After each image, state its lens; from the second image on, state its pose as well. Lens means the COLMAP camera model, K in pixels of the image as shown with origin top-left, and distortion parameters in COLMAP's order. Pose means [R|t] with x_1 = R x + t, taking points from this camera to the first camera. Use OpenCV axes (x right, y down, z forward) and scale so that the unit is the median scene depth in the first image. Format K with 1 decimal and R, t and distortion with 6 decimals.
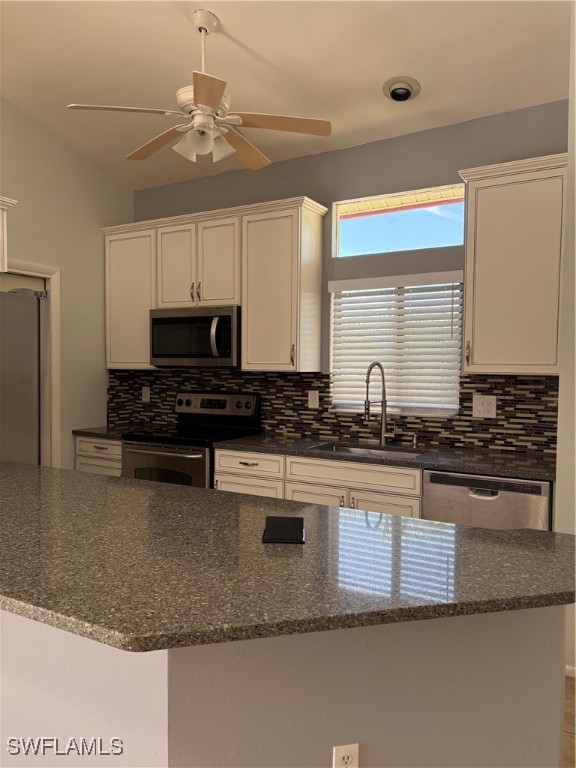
lens RADIAL K [[580.8, 0, 275.9], [0, 580.8, 388.5], [0, 0, 1]] dist [0.062354, -0.022319]
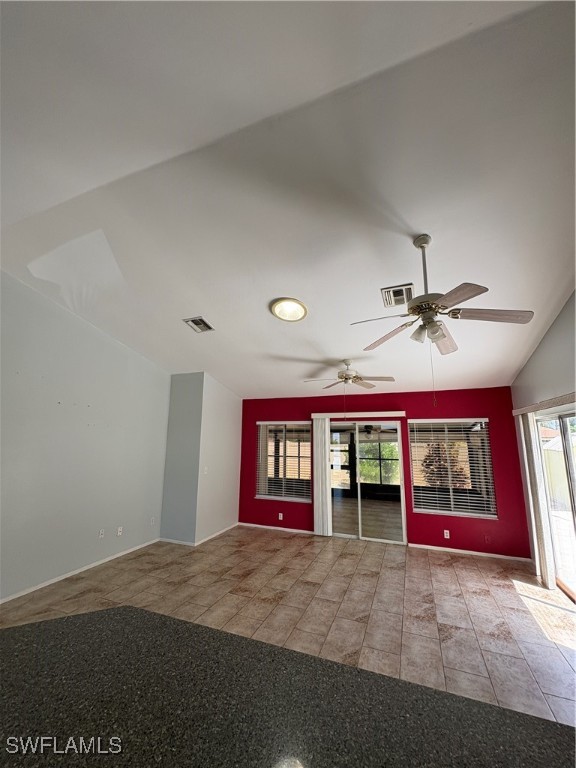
lens RADIAL K [[307.0, 0, 288.8], [0, 307.0, 383.3], [0, 0, 1]] dist [-0.000768, -0.000073]
pose [[-0.986600, -0.041177, -0.157878, -0.198265], [-0.019785, 0.990683, -0.134747, -0.117106], [0.161955, -0.129817, -0.978222, 0.731558]]
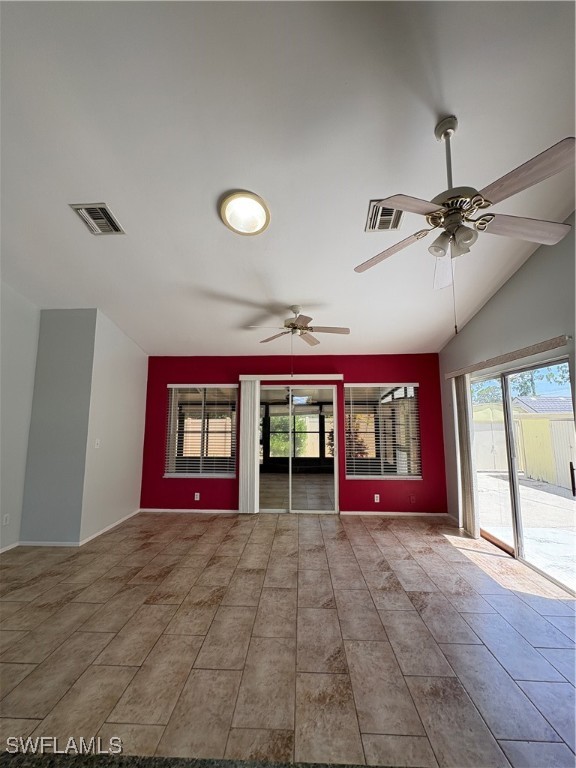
lens RADIAL K [[307.0, 0, 289.3], [0, 307.0, 383.8], [0, 0, 1]] dist [-0.000768, -0.000073]
pose [[-0.876559, -0.063487, -0.477088, -0.124292], [-0.026287, 0.996097, -0.084254, -0.035509], [0.480575, -0.061313, -0.874808, 0.473223]]
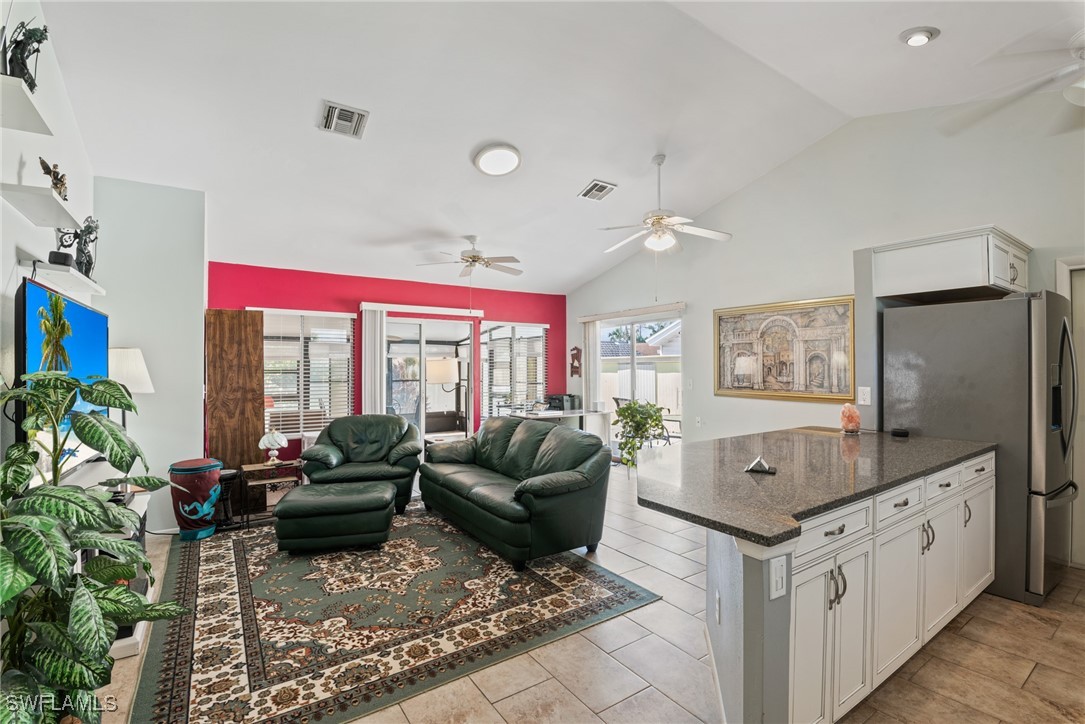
lens RADIAL K [[483.0, 0, 548.1], [0, 483.0, 359.7], [0, 0, 1]] dist [-0.026406, -0.002076]
pose [[-0.420205, -0.023007, -0.907137, 0.595405], [-0.037376, 0.999269, -0.008030, -0.000583], [0.906659, 0.030531, -0.420758, 0.442529]]
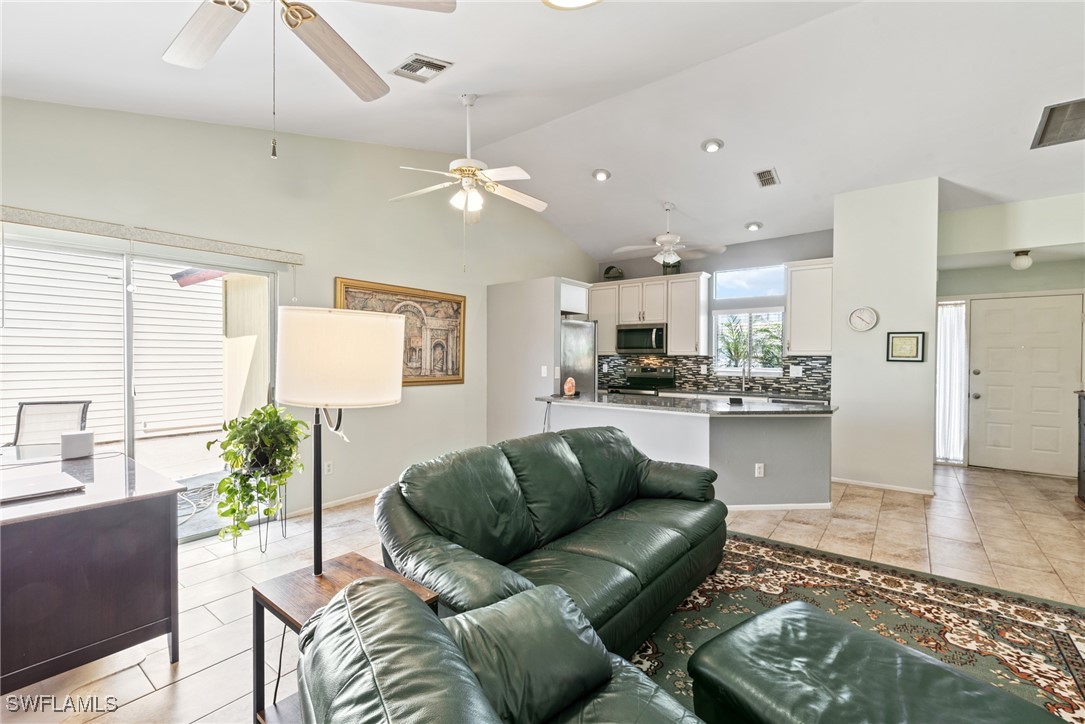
lens RADIAL K [[476.2, 0, 538.9], [0, 476.2, 358.8], [0, 0, 1]] dist [0.002930, -0.000367]
pose [[0.991944, -0.001614, -0.126669, -0.303683], [-0.002971, 0.999347, -0.036004, 0.044992], [0.126644, 0.036091, 0.991291, -0.720968]]
